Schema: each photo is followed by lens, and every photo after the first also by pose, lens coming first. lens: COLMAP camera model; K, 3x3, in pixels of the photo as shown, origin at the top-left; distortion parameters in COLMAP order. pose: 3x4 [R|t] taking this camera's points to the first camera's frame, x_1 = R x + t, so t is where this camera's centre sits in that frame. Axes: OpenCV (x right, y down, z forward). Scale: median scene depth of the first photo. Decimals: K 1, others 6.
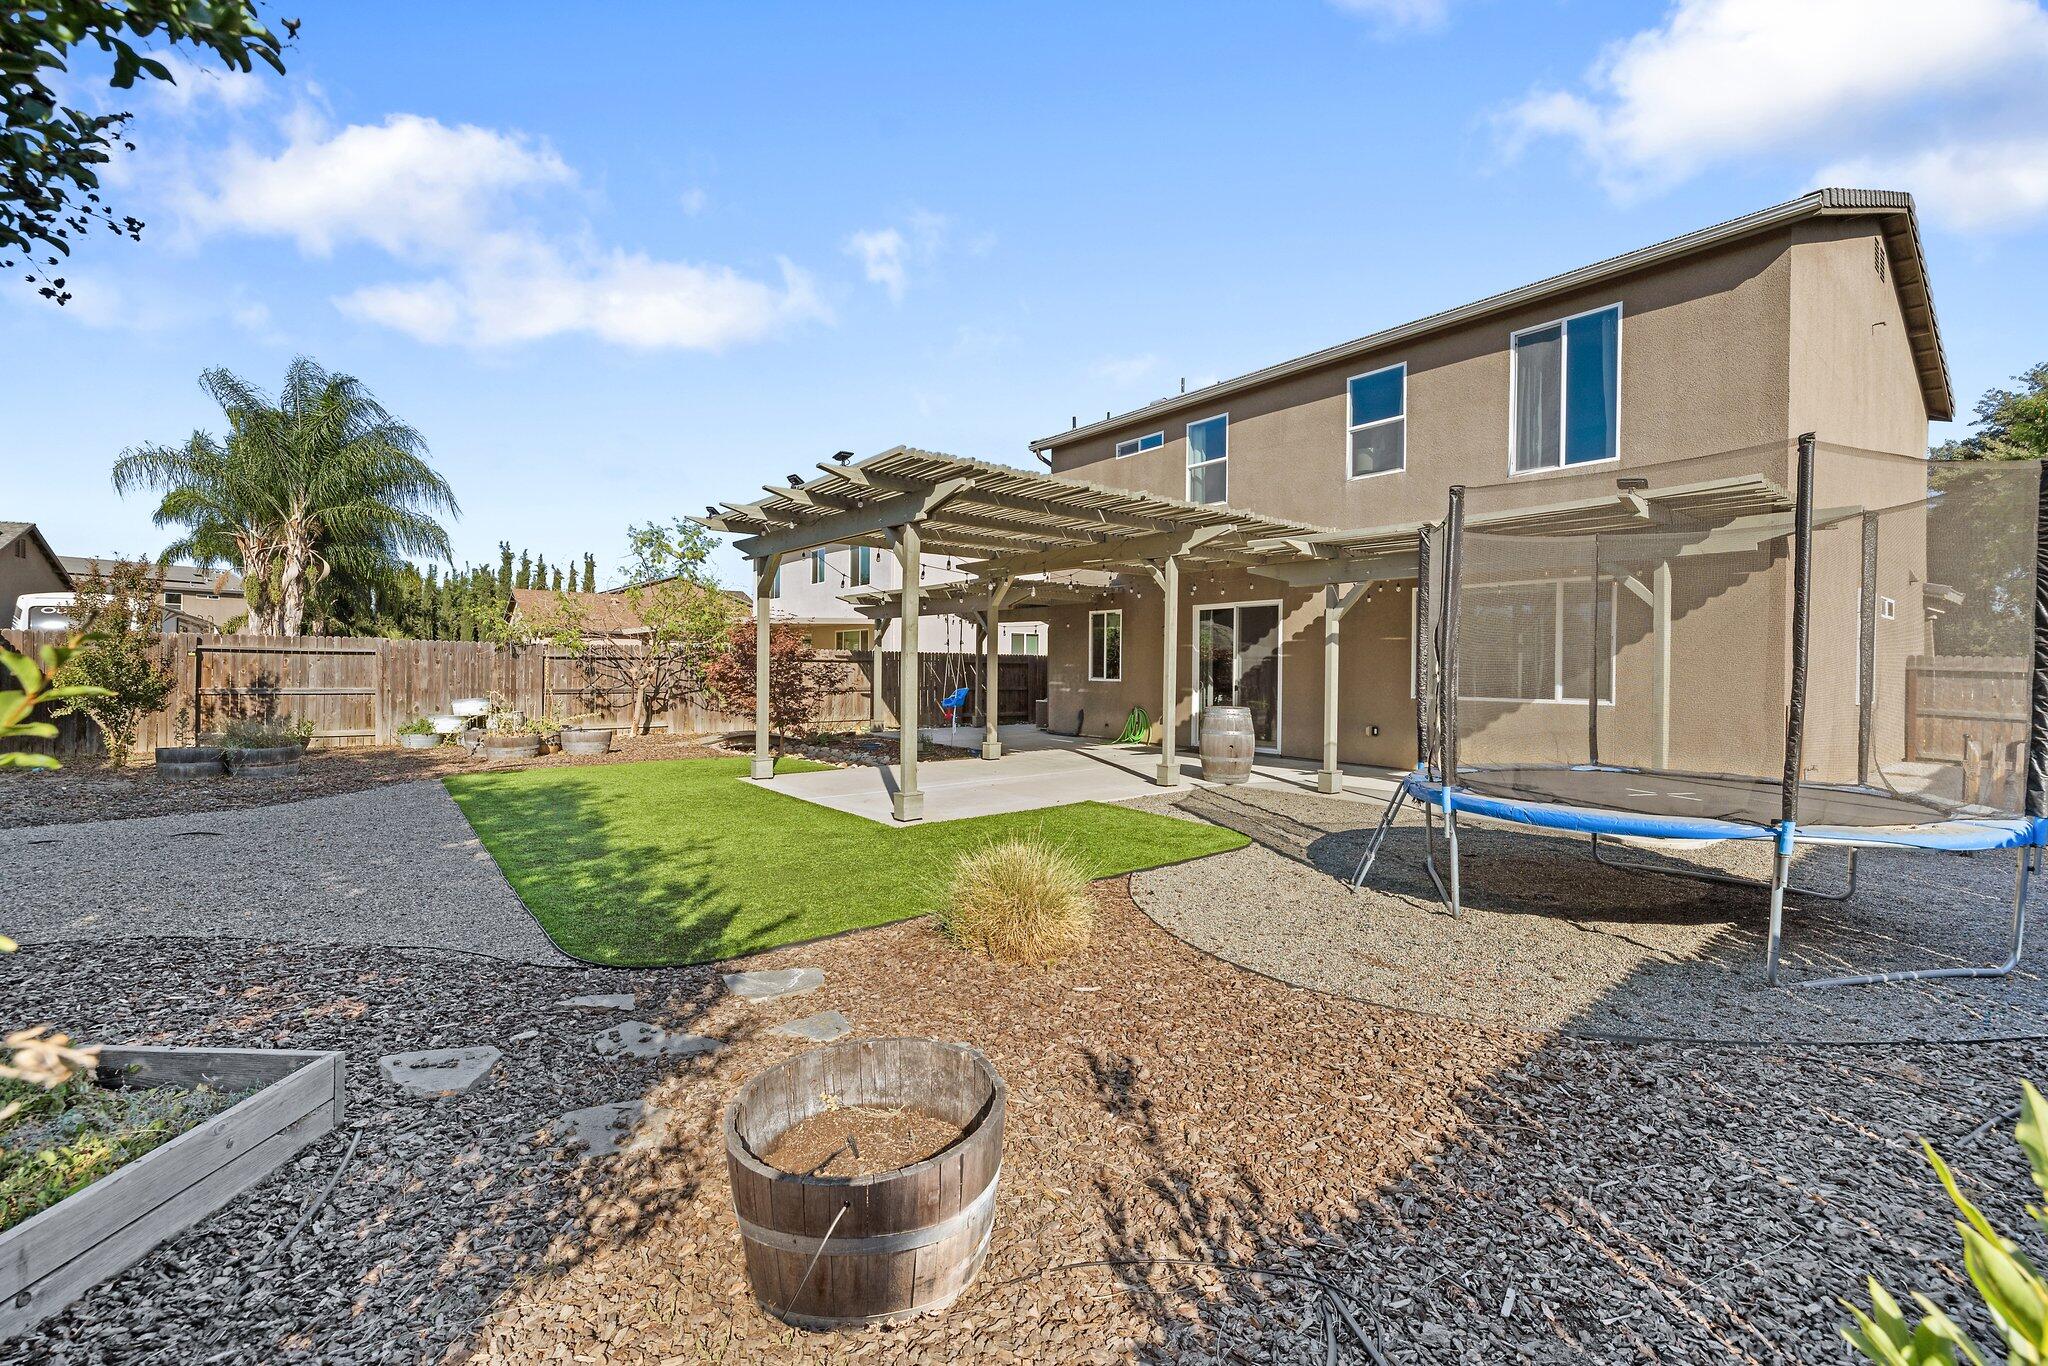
lens RADIAL K [[839.9, 0, 1016.0], [0, 839.9, 680.3], [0, 0, 1]] dist [-0.002150, -0.000045]
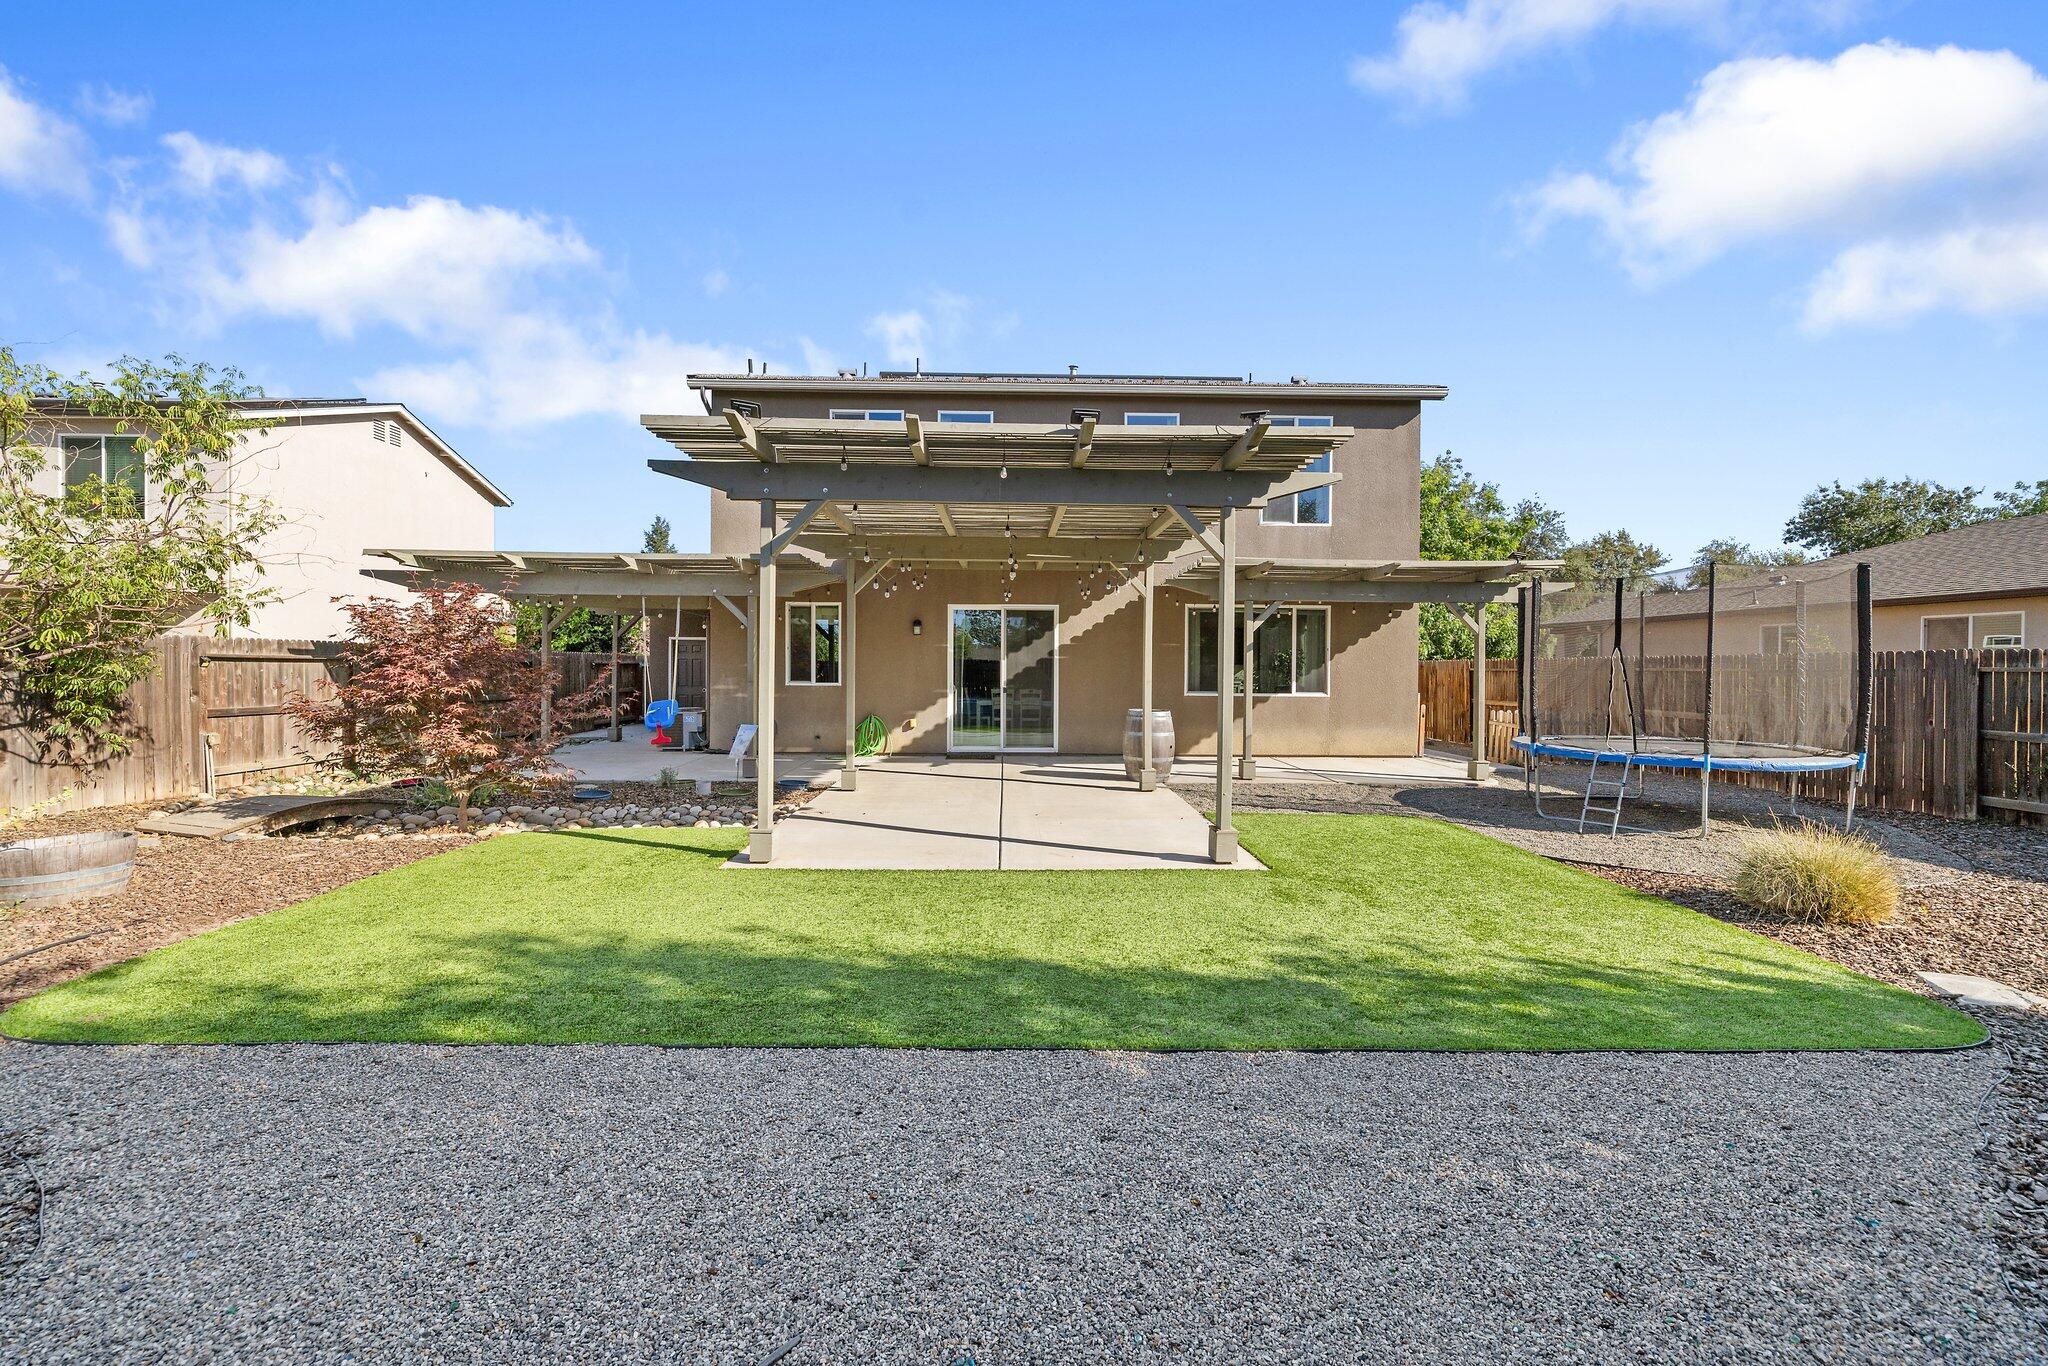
lens RADIAL K [[839.9, 0, 1020.6], [0, 839.9, 674.8], [0, 0, 1]] dist [-0.002150, -0.000045]
pose [[0.601089, -0.007444, 0.799147, -0.546051], [0.013513, 0.999908, -0.000850, -0.008156], [-0.799068, 0.011310, 0.601135, 0.402900]]
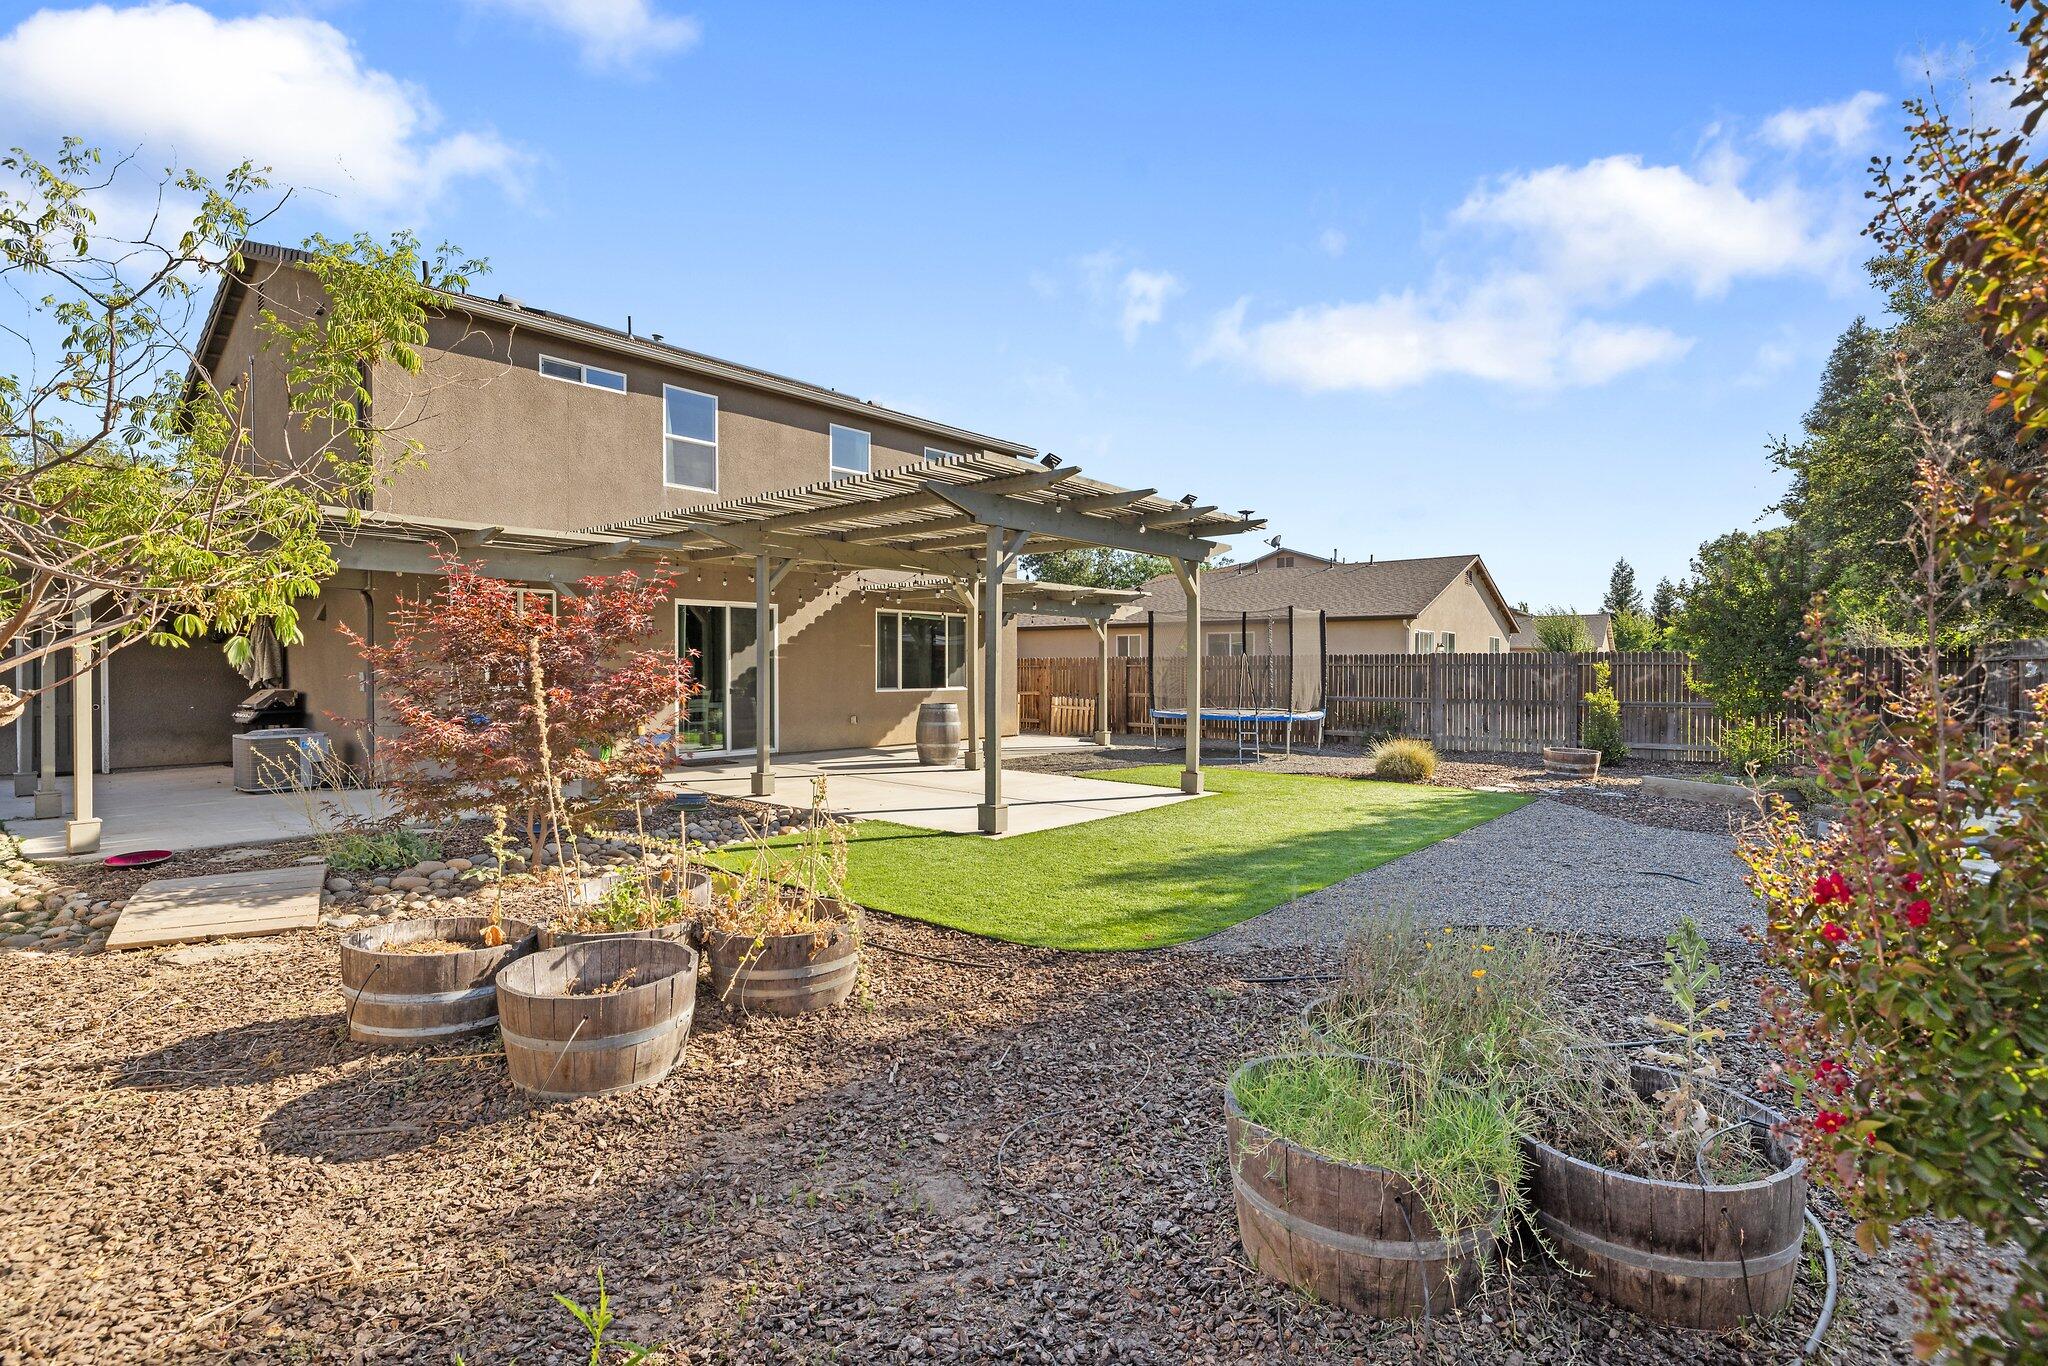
lens RADIAL K [[941.7, 0, 1030.1], [0, 941.7, 673.8], [0, 0, 1]] dist [0.000873, 0.000032]
pose [[-0.212263, -0.020293, 0.977002, -0.896360], [0.014888, 0.999601, 0.023998, -0.032994], [-0.977099, 0.019640, -0.211877, 0.933138]]
